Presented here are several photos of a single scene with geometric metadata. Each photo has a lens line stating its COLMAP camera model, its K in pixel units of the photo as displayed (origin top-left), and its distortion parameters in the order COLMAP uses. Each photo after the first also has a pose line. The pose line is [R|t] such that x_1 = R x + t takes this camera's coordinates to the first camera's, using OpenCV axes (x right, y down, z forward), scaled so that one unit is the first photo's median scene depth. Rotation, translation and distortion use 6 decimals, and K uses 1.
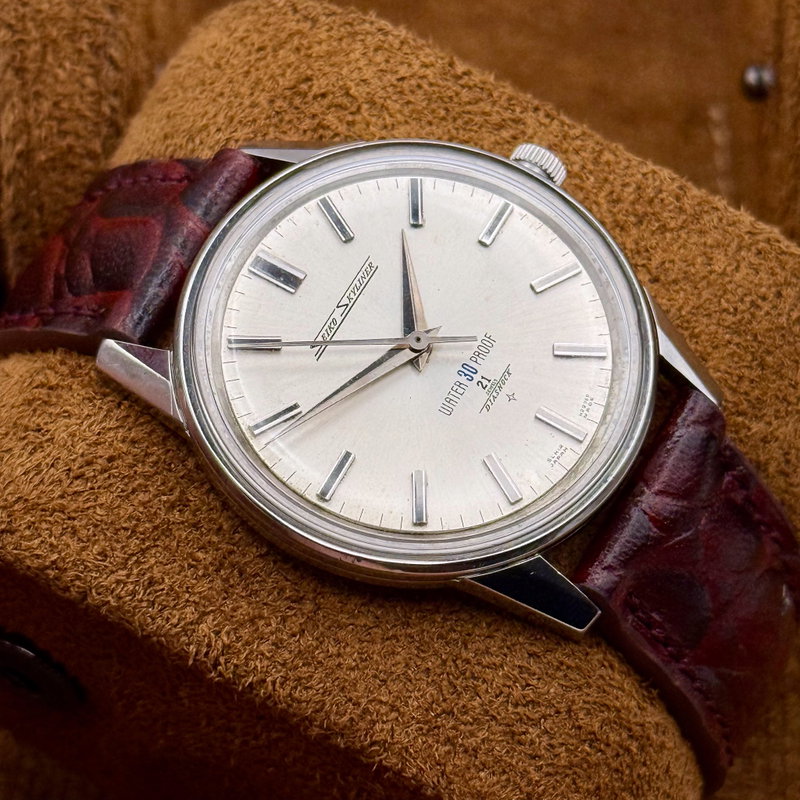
lens RADIAL K [[3015.3, 0, 387.4], [0, 3015.3, 431.2], [0, 0, 1]] dist [0.085430, 1.832391]
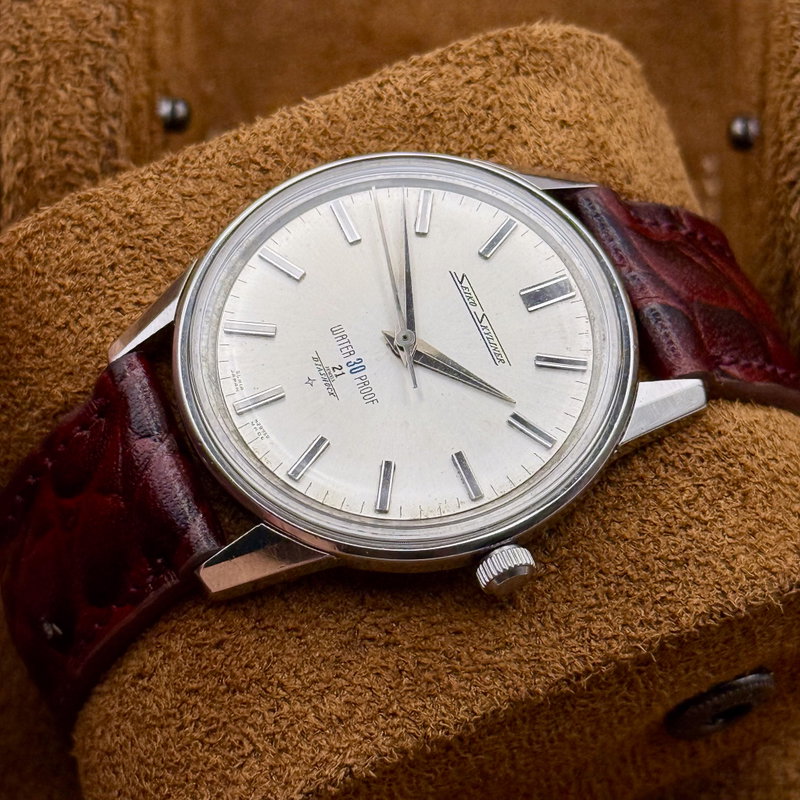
lens RADIAL K [[3015.3, 0, 387.4], [0, 3015.3, 431.2], [0, 0, 1]] dist [0.085430, 1.832391]
pose [[-0.610666, 0.672309, -0.418435, 0.469160], [-0.734931, -0.284389, 0.615629, -0.672675], [0.294895, 0.683464, 0.667768, 0.320171]]
